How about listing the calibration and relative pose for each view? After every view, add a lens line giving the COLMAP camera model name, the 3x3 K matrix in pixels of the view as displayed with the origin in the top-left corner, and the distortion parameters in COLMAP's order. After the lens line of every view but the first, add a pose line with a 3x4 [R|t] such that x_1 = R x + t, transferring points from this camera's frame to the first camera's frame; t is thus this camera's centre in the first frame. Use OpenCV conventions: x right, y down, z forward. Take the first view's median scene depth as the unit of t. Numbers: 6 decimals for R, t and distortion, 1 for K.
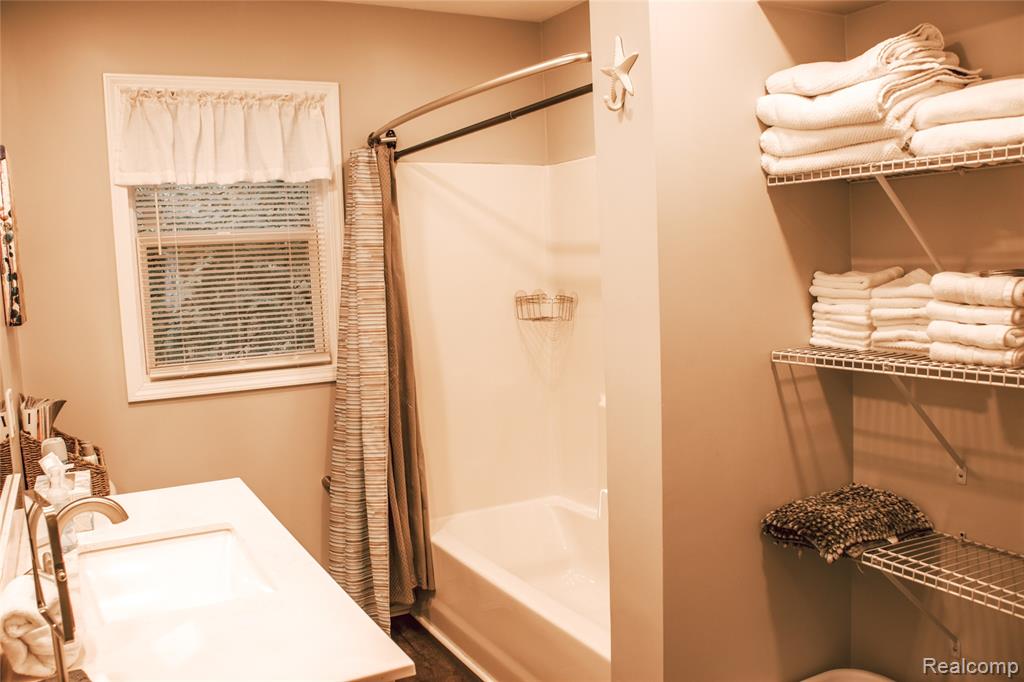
lens RADIAL K [[815.0, 0, 495.9], [0, 815.0, 342.0], [0, 0, 1]] dist [-0.156700, 0.140899]
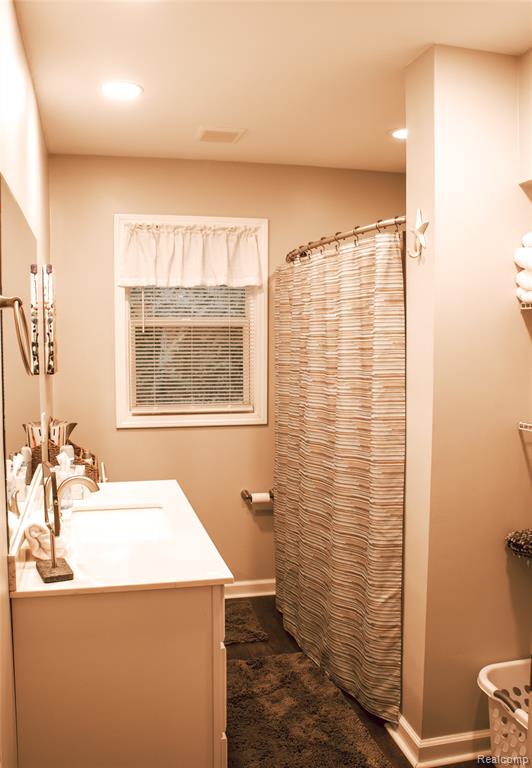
lens RADIAL K [[663.0, 0, 276.0], [0, 663.0, 385.9], [0, 0, 1]] dist [-0.110538, 0.015355]
pose [[0.972396, 0.059844, -0.225530, 0.139074], [-0.065360, 0.997716, -0.017064, -0.003921], [0.223994, 0.031333, 0.974087, -0.202045]]
